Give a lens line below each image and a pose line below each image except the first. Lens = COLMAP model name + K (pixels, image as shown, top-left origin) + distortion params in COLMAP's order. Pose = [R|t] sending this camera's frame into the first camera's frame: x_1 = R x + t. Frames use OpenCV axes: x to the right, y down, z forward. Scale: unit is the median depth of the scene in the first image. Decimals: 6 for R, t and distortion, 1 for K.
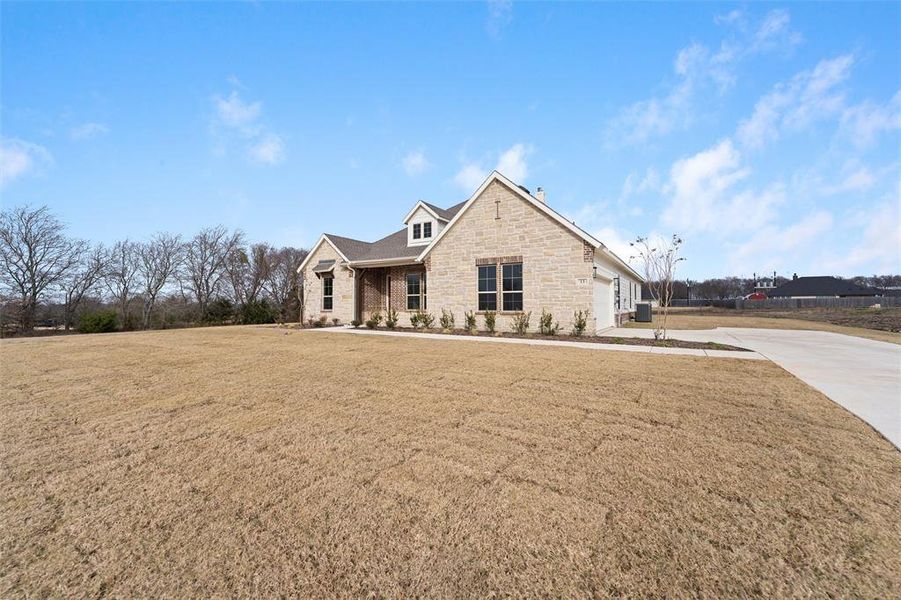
lens RADIAL K [[364.5, 0, 449.6], [0, 364.5, 293.8], [0, 0, 1]] dist [0.003203, 0.000216]
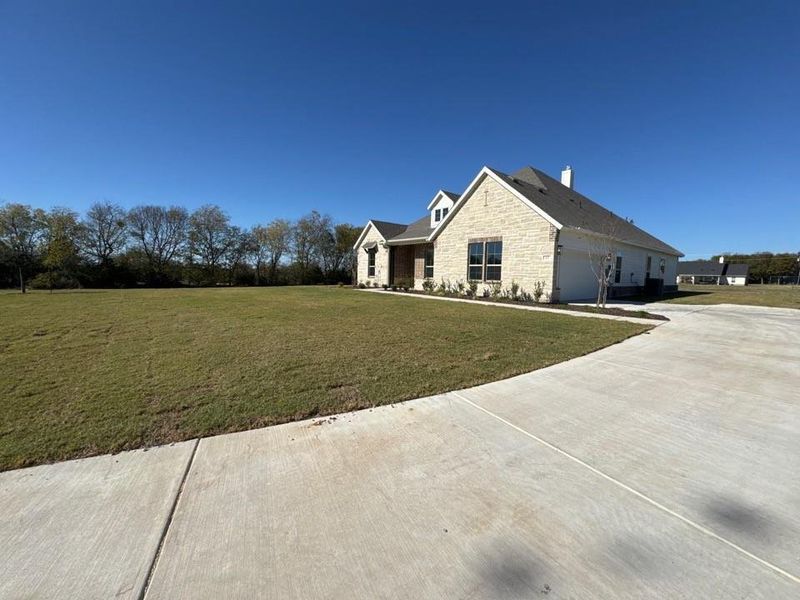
lens RADIAL K [[319.8, 0, 399.3], [0, 319.8, 299.8], [0, 0, 1]] dist [-0.000290, 0.000083]
pose [[0.943962, 0.050323, -0.326194, 0.167765], [-0.014557, 0.993694, 0.111175, -0.003687], [0.329732, -0.100196, 0.938743, -0.111150]]
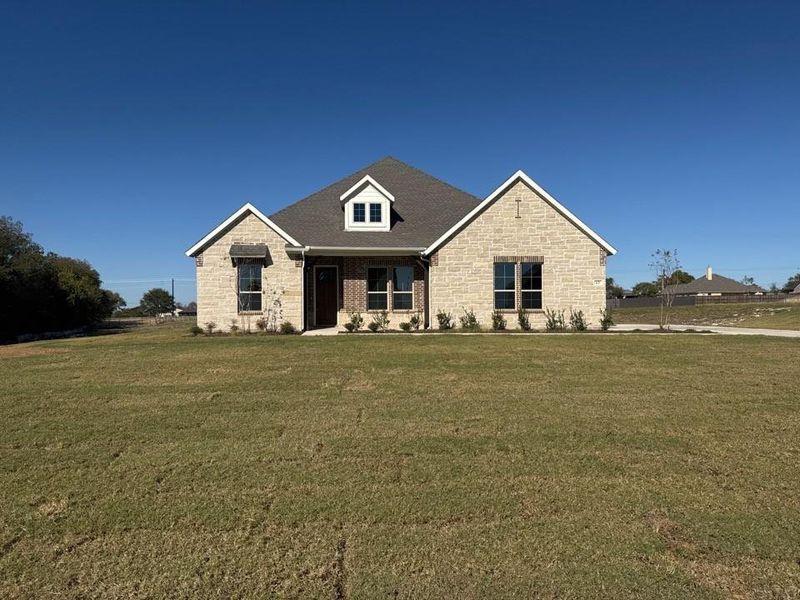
lens RADIAL K [[560.2, 0, 398.5], [0, 560.2, 300.4], [0, 0, 1]] dist [0.052832, -0.001960]
pose [[0.822380, 0.007132, 0.568894, -0.758945], [-0.013713, 0.999879, 0.007289, 0.011425], [-0.568774, -0.013795, 0.822378, -0.066011]]
